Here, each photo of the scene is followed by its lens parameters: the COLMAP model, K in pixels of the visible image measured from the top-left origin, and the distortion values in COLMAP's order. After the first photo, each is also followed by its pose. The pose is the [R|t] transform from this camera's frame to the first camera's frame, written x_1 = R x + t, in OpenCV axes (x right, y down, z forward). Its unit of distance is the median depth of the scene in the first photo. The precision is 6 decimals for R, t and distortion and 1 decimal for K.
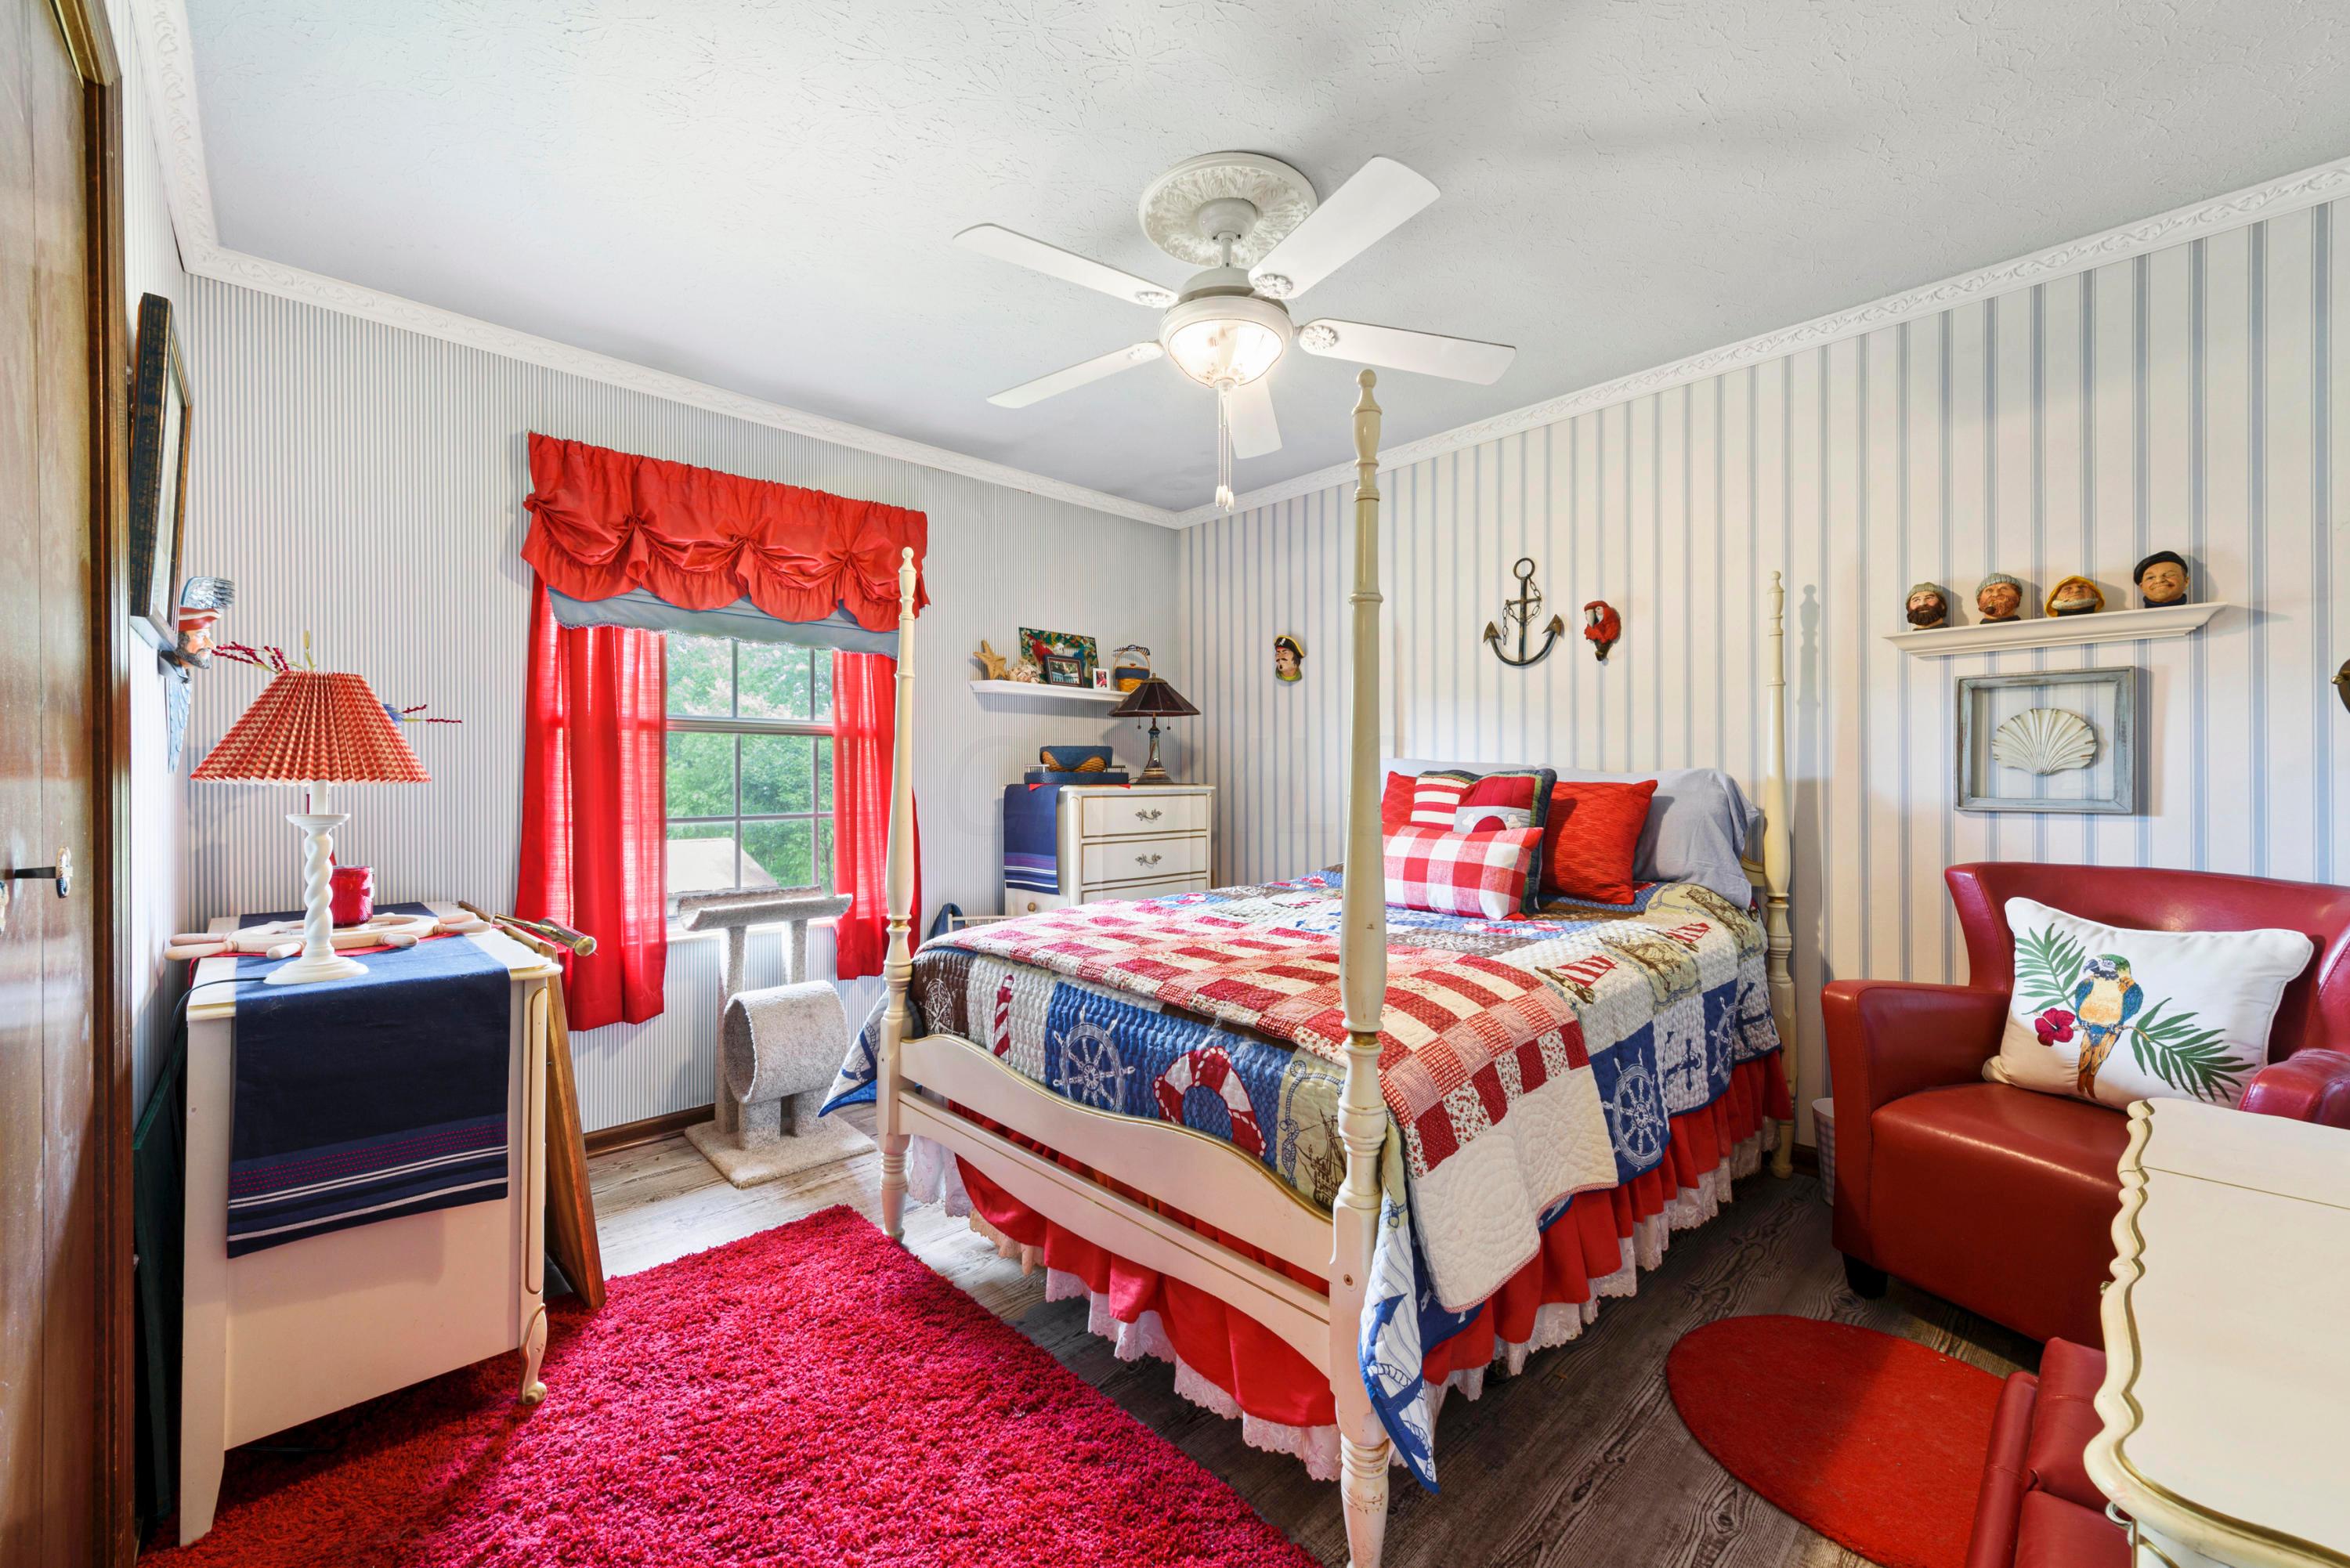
lens RADIAL K [[928.2, 0, 1174.6], [0, 928.2, 767.8], [0, 0, 1]] dist [0.021172, -0.008294]
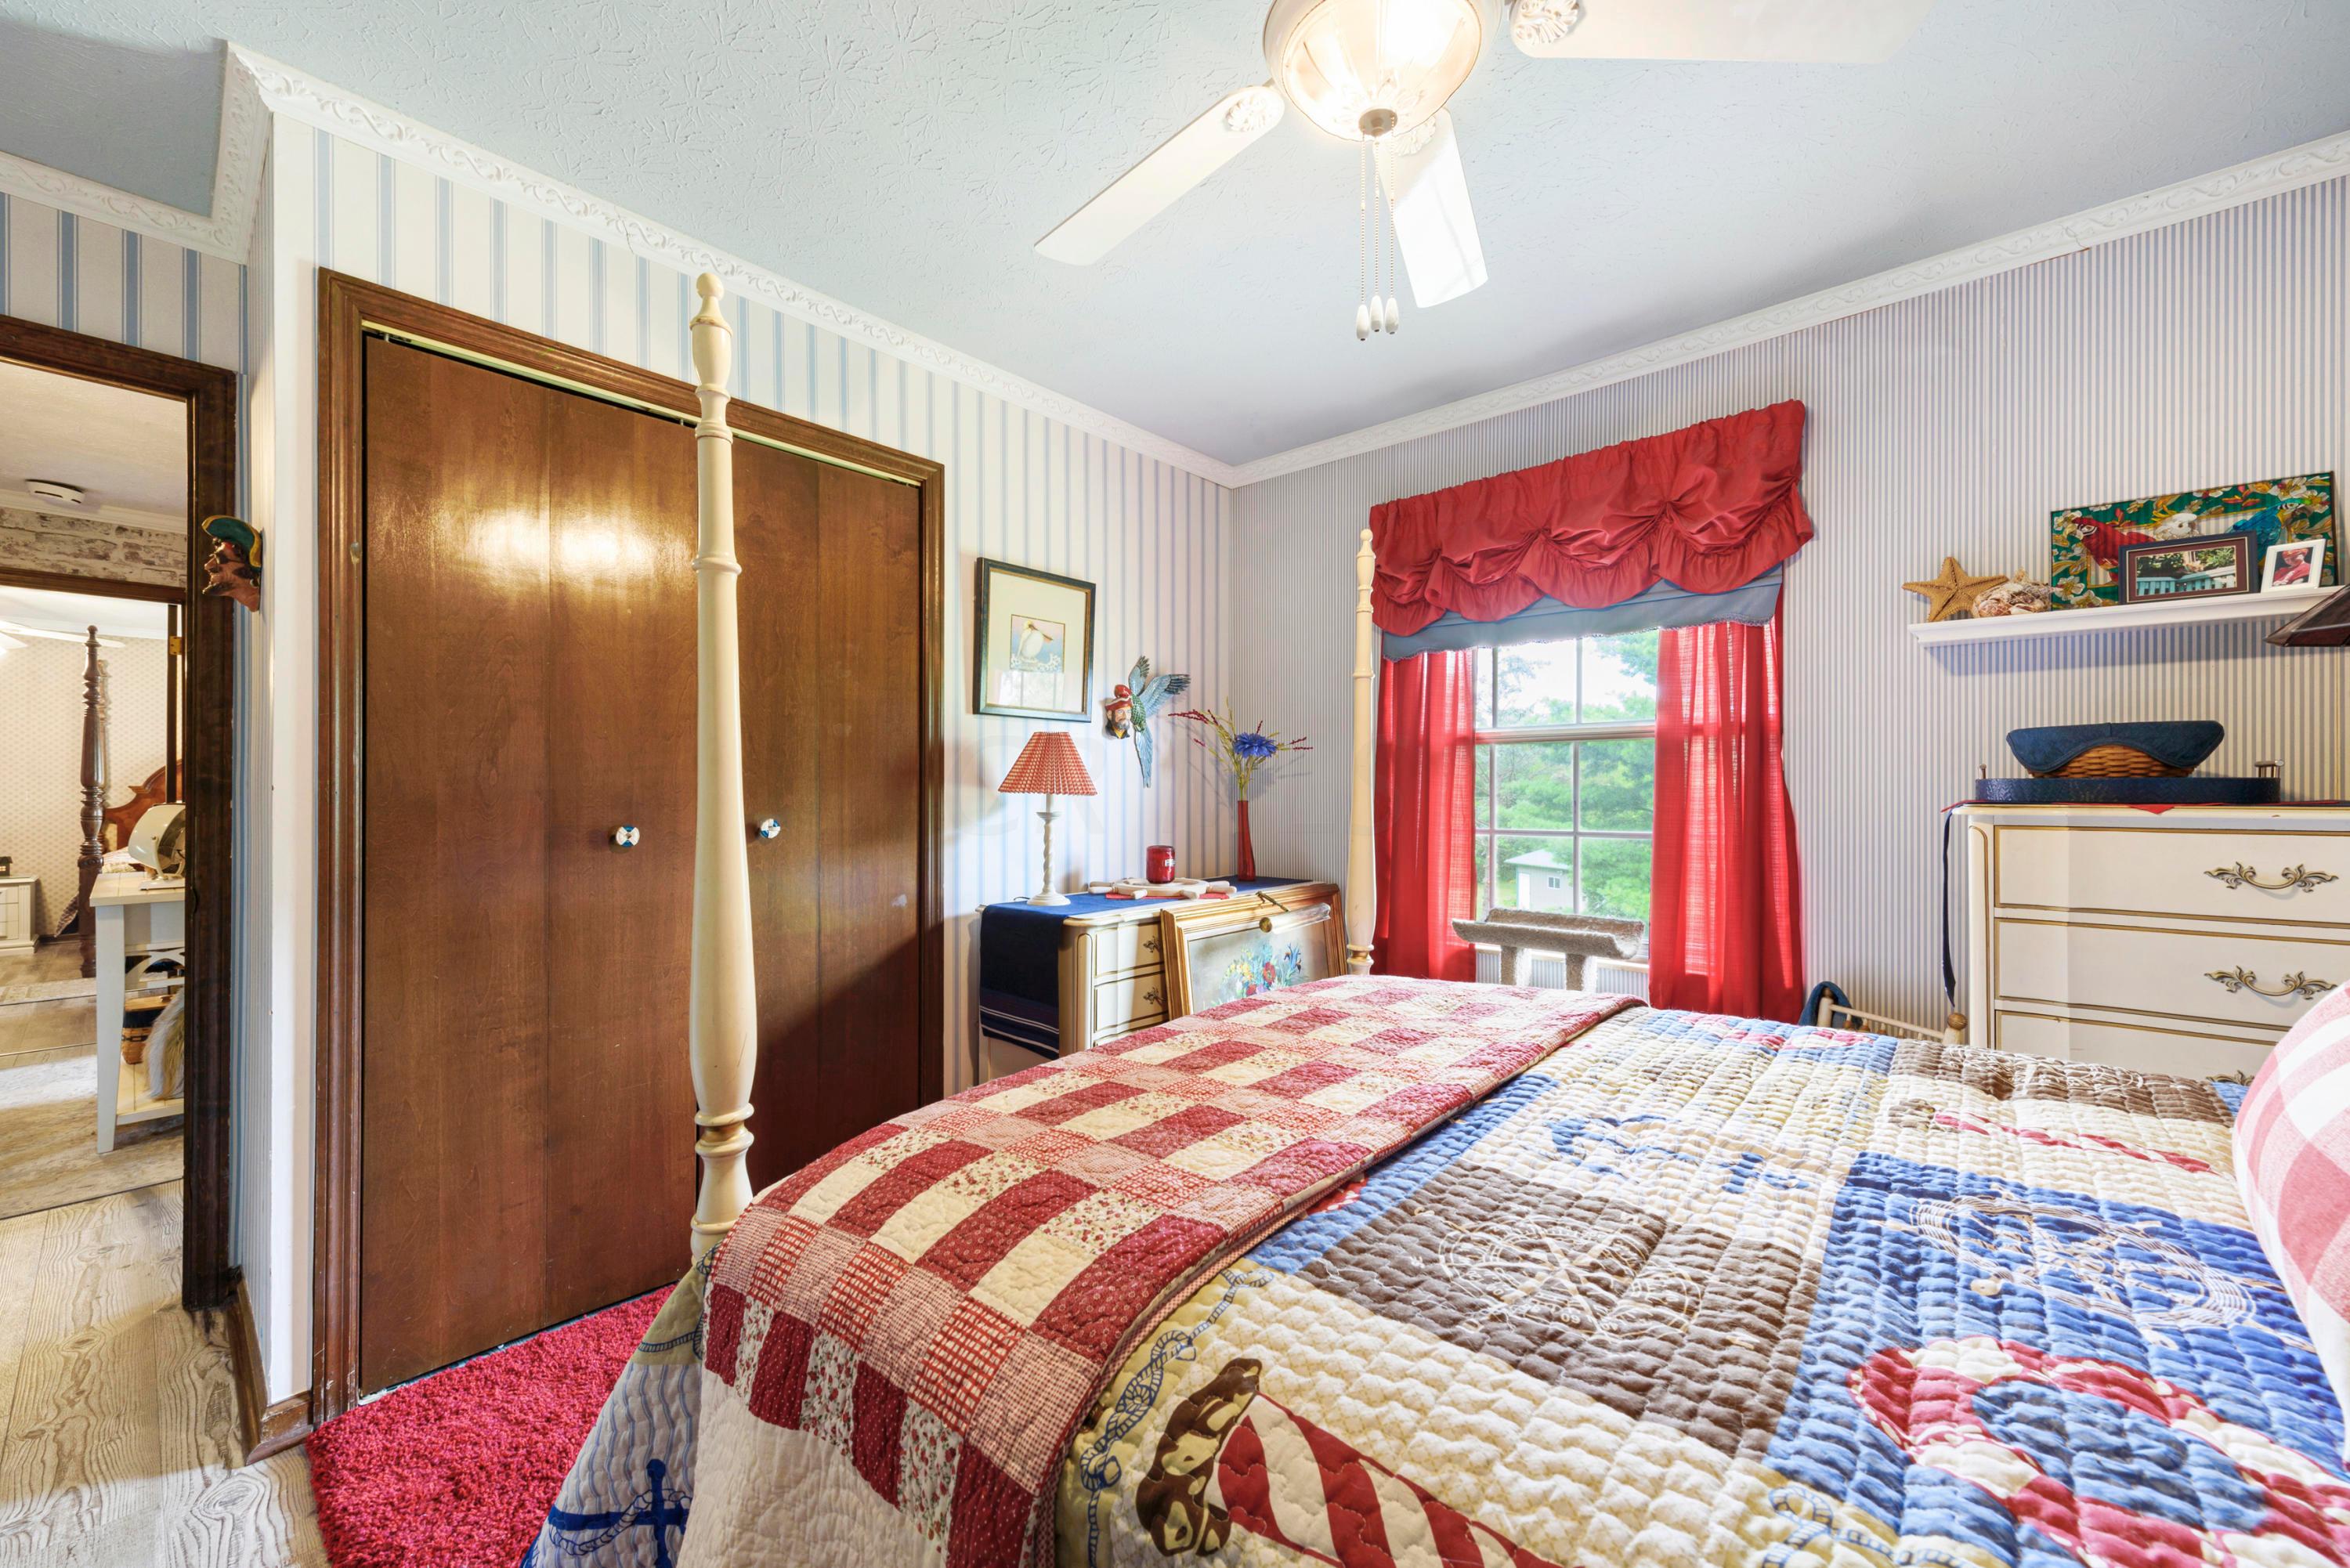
lens RADIAL K [[928.2, 0, 1174.6], [0, 928.2, 767.8], [0, 0, 1]] dist [0.021172, -0.008294]
pose [[0.074260, -0.019029, -0.997057, 0.357044], [0.017257, 0.999693, -0.017794, -0.000038], [0.997090, -0.015885, 0.074566, 0.465328]]
